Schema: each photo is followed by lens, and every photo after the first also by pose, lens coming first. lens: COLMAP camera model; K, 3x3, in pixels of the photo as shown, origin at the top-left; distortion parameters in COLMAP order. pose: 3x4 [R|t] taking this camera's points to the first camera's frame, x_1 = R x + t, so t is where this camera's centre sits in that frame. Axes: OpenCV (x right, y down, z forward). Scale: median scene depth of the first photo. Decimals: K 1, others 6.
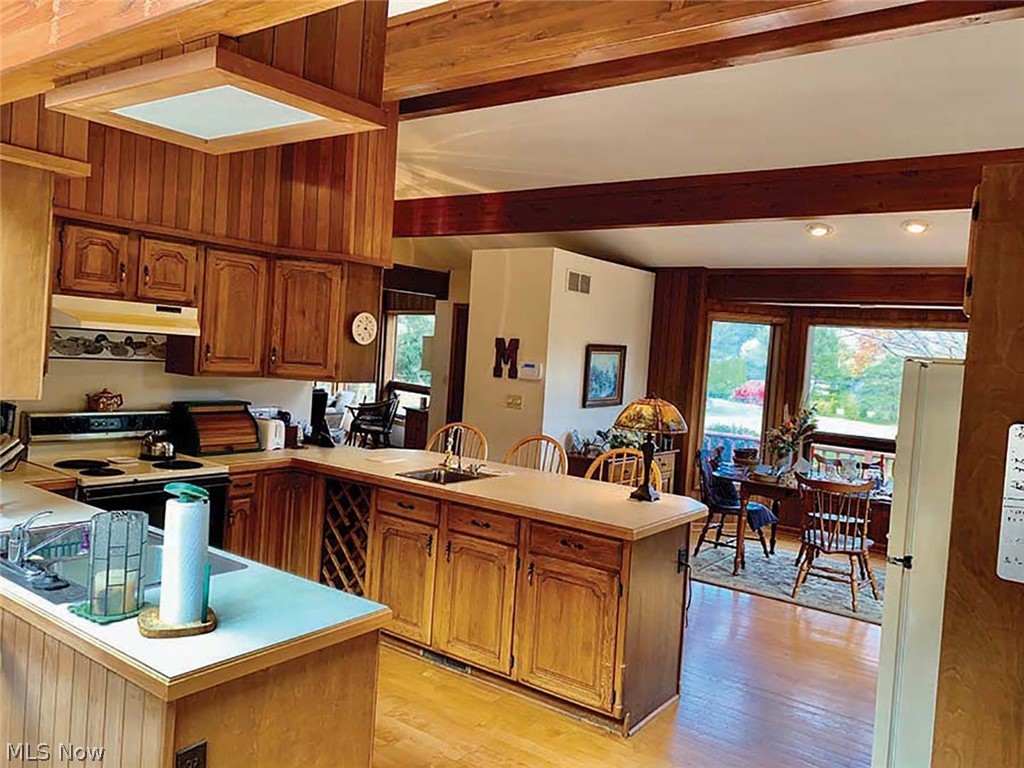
lens RADIAL K [[796.4, 0, 512.3], [0, 796.4, 369.1], [0, 0, 1]] dist [0.172947, -0.292448]
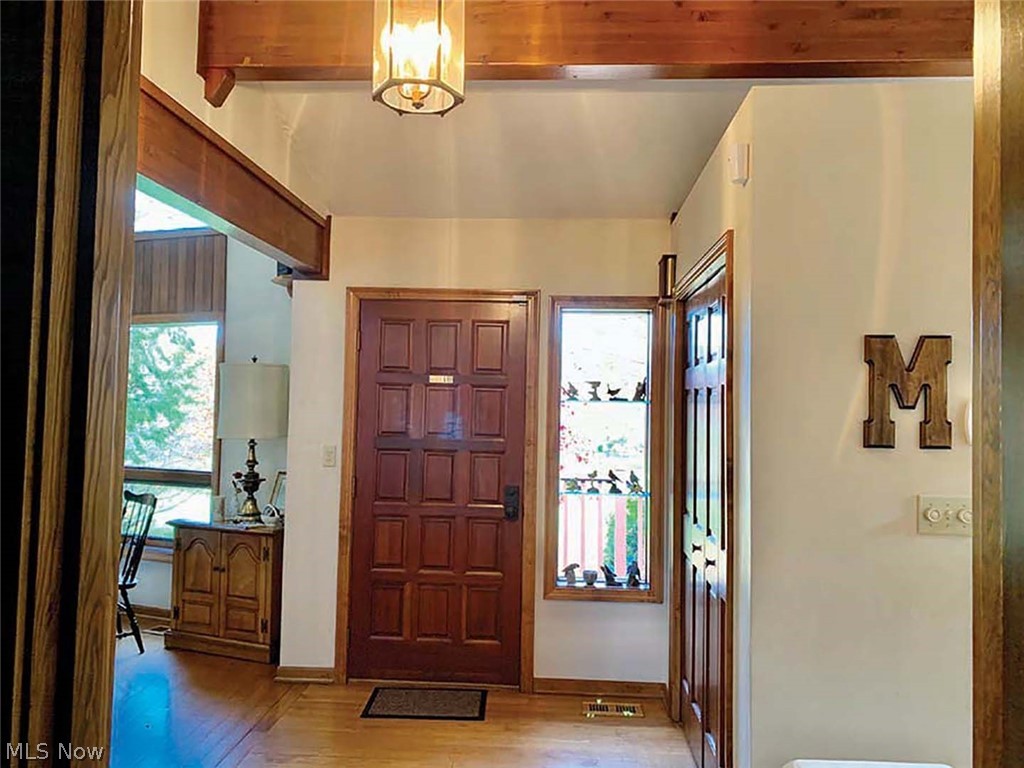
lens RADIAL K [[796.4, 0, 512.3], [0, 796.4, 369.1], [0, 0, 1]] dist [0.172947, -0.292448]
pose [[0.840704, -0.021982, 0.541049, -0.508590], [0.047503, 0.998318, -0.033251, -0.029944], [-0.539408, 0.053655, 0.840333, 1.165966]]
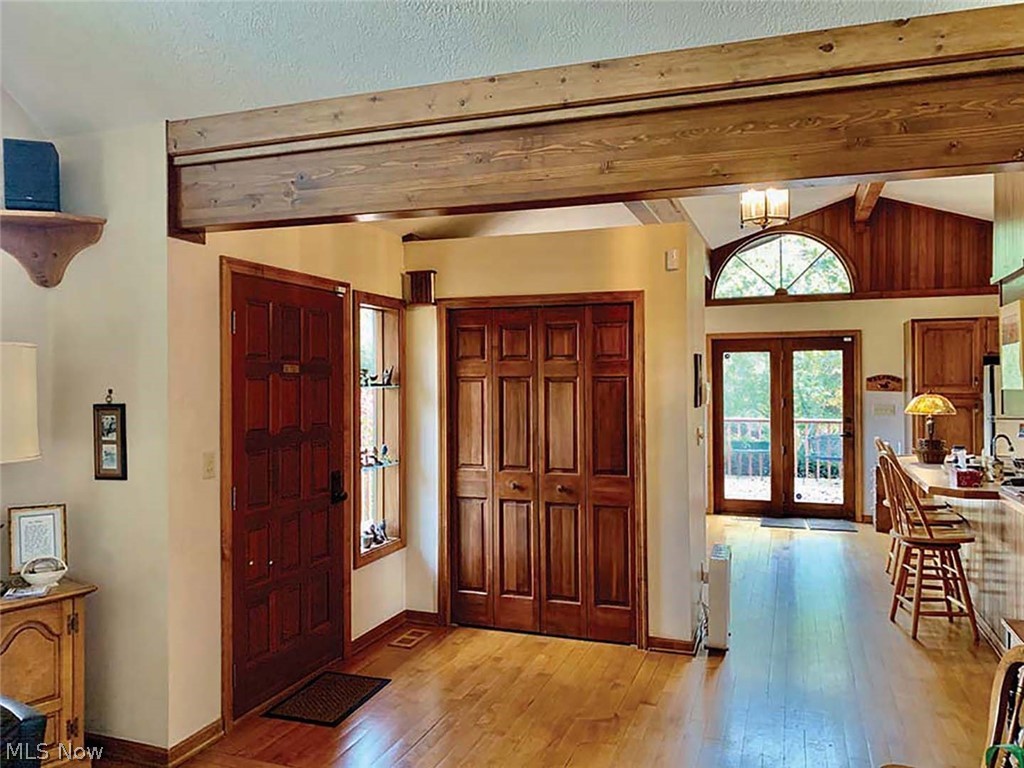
lens RADIAL K [[796.4, 0, 512.3], [0, 796.4, 369.1], [0, 0, 1]] dist [0.172947, -0.292448]
pose [[-0.296698, -0.049795, 0.953672, -0.994219], [0.014419, 0.998292, 0.056611, -0.100170], [-0.954863, 0.030547, -0.295473, 2.042352]]
